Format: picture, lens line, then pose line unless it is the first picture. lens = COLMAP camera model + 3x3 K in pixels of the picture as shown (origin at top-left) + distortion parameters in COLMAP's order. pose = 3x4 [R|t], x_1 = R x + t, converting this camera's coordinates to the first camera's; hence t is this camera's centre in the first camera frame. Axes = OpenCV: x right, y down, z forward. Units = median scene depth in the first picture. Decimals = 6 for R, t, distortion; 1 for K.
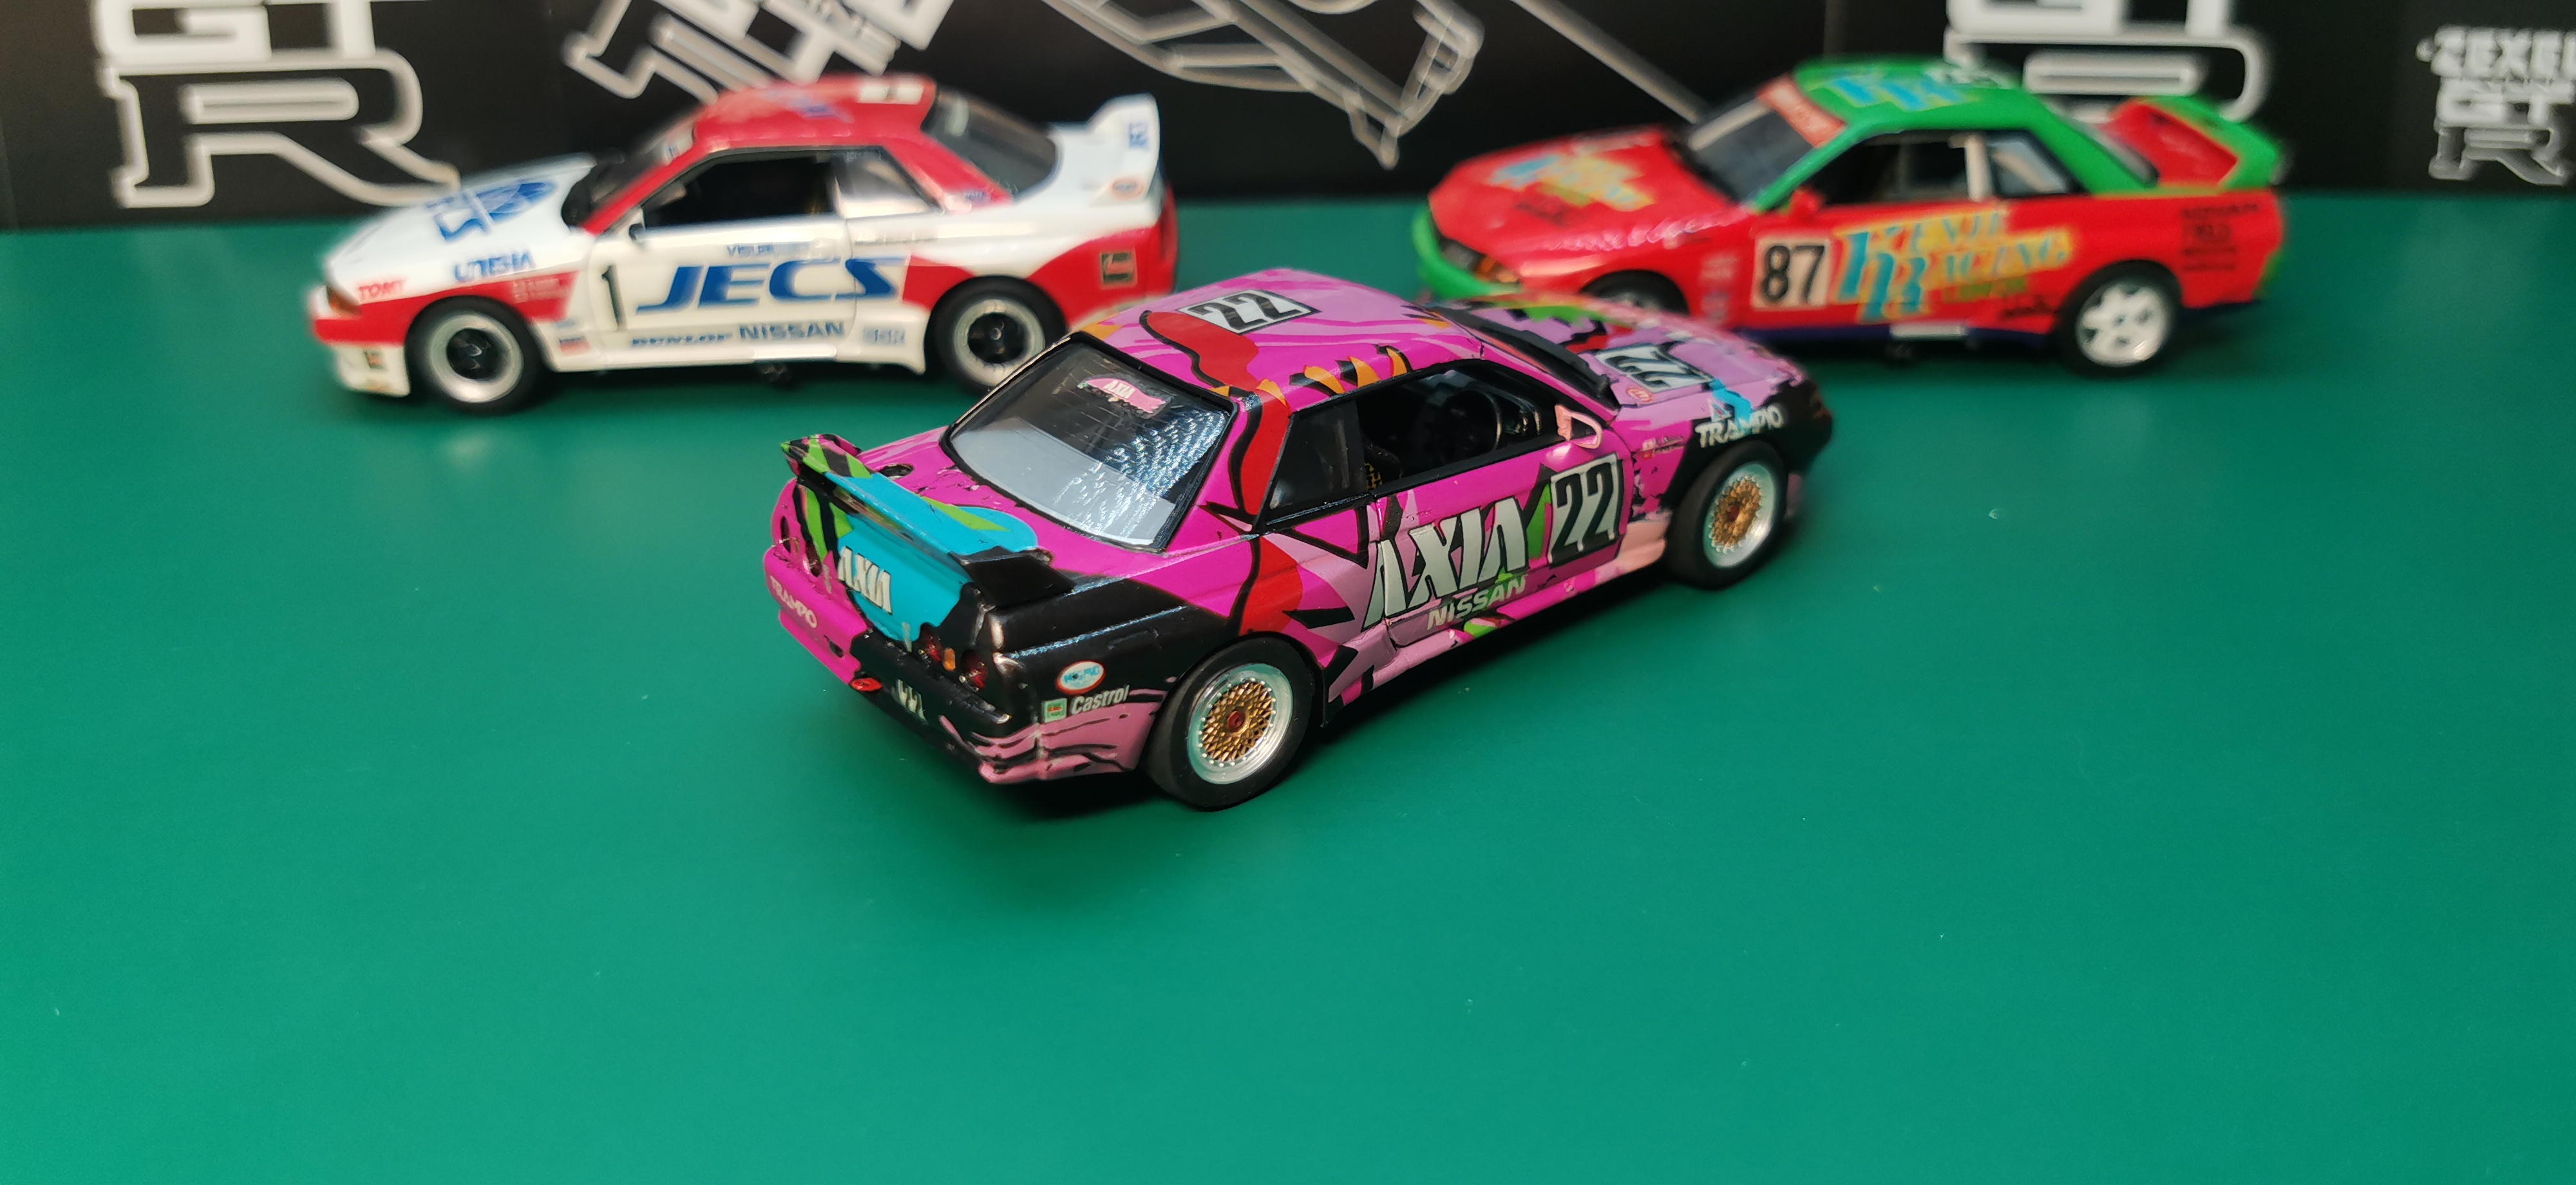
lens RADIAL K [[2044.2, 0, 1290.8], [0, 2044.2, 585.1], [0, 0, 1]] dist [-0.078704, -0.017638]
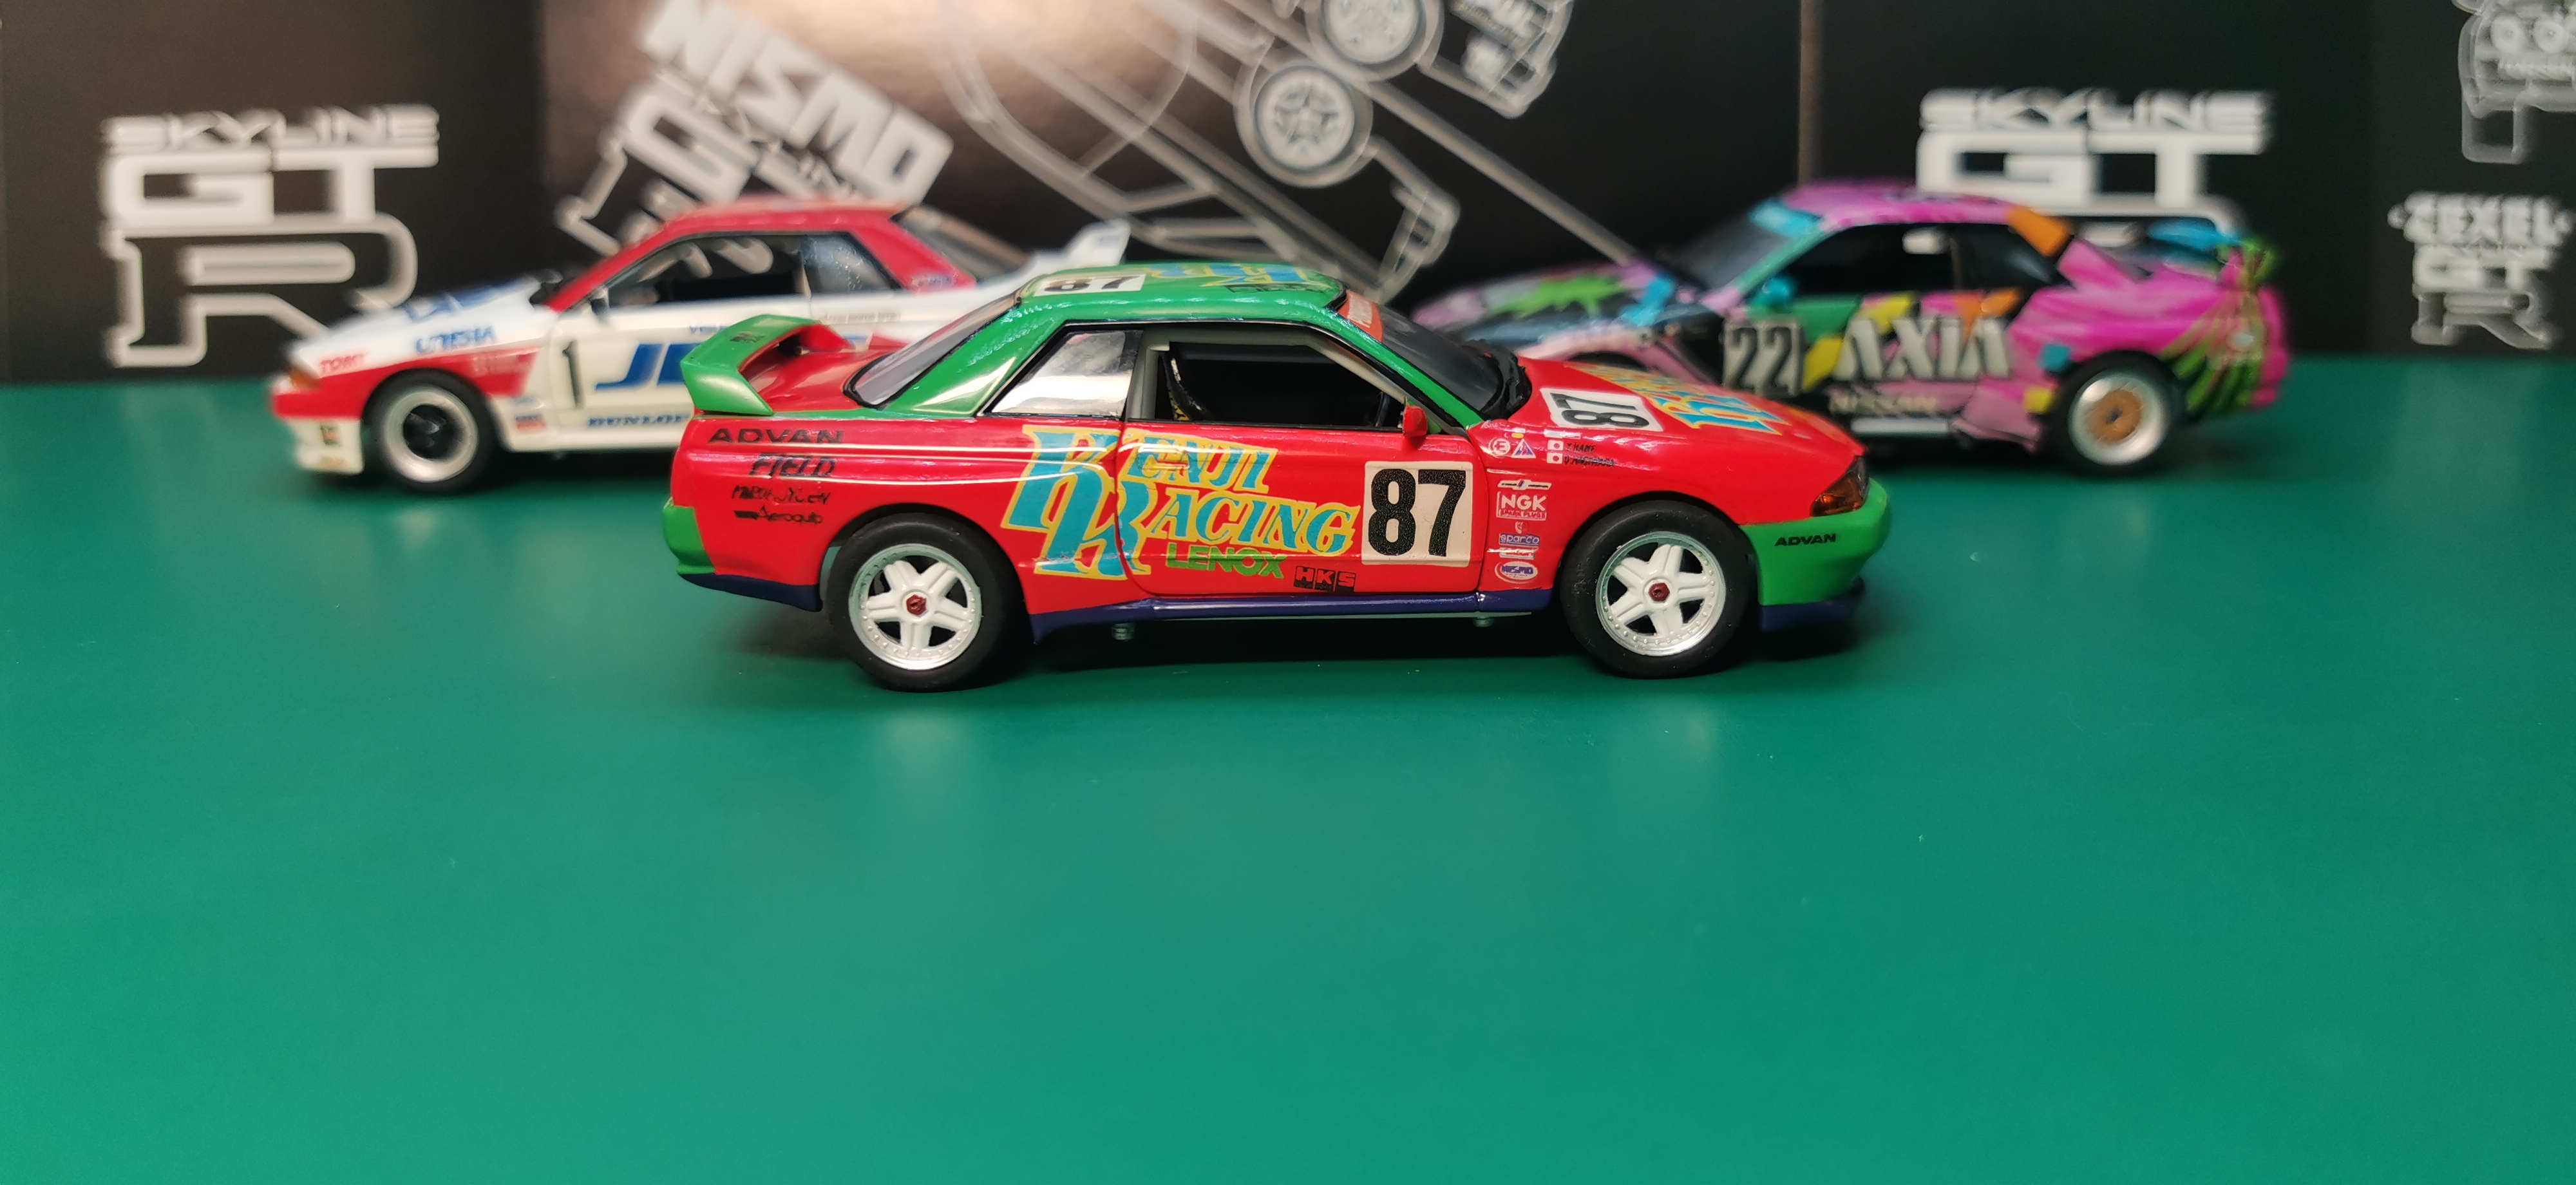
lens RADIAL K [[2044.2, 0, 1292.6], [0, 2044.2, 576.6], [0, 0, 1]] dist [-0.078704, -0.017638]
pose [[0.999925, 0.003417, -0.011721, 0.030481], [-0.005711, 0.979436, -0.201673, 0.150744], [0.010791, 0.201725, 0.979383, 0.048715]]
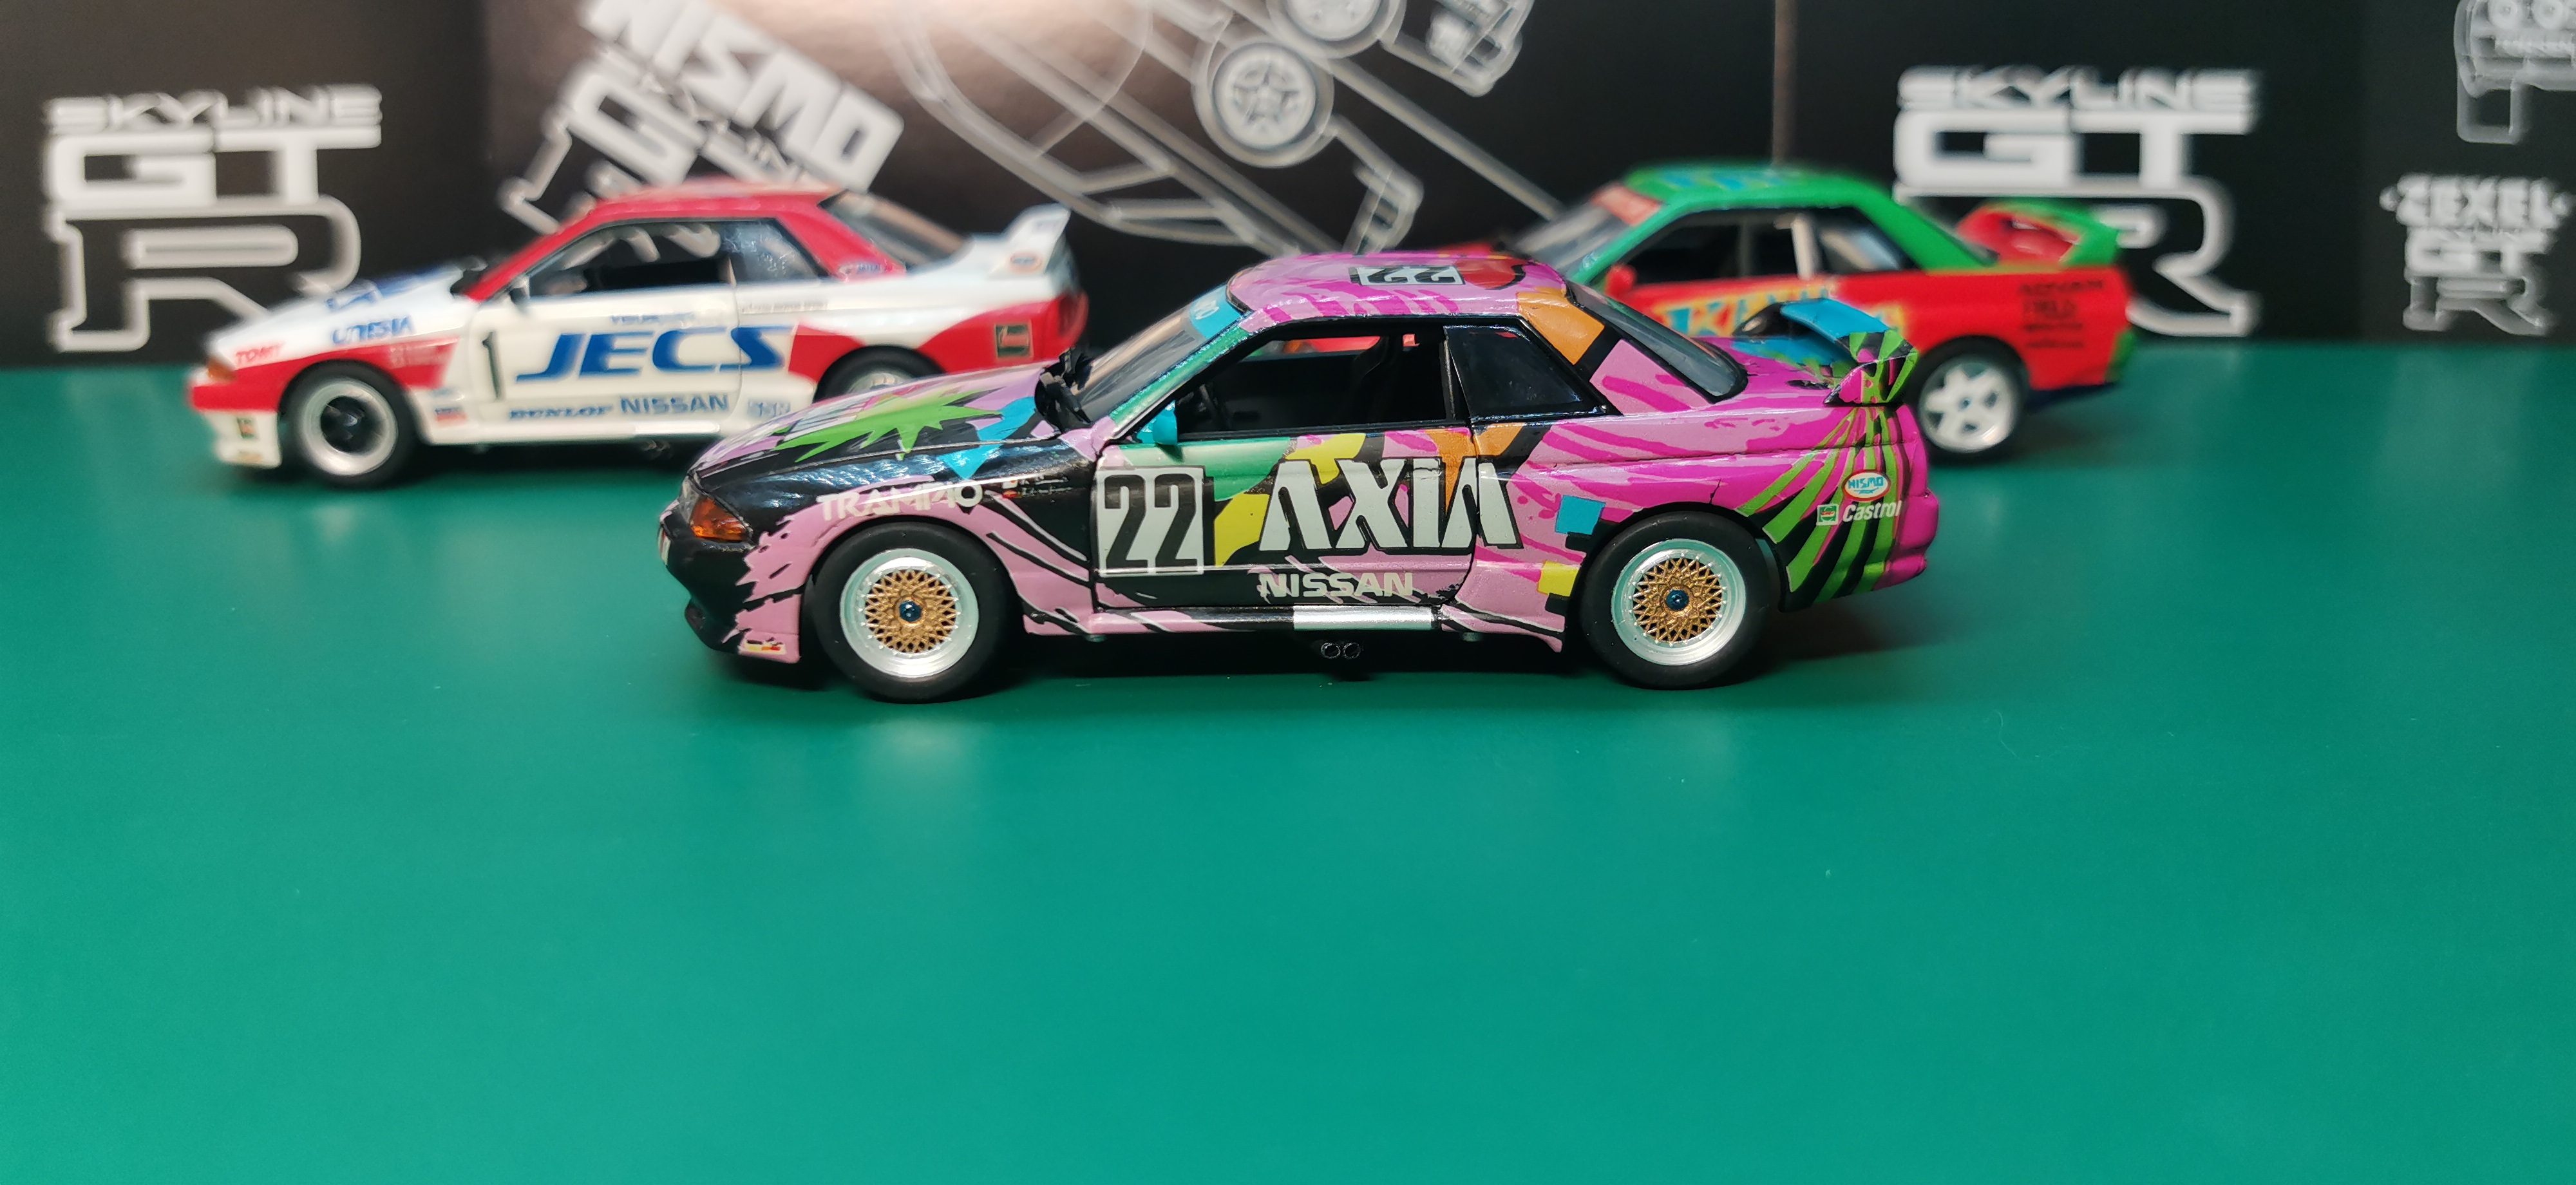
lens RADIAL K [[2044.2, 0, 1297.1], [0, 2044.2, 580.9], [0, 0, 1]] dist [-0.078704, -0.017638]
pose [[0.999821, 0.005385, -0.018127, 0.067503], [-0.008646, 0.982718, -0.184909, 0.132085], [0.016817, 0.185033, 0.982588, 0.074231]]
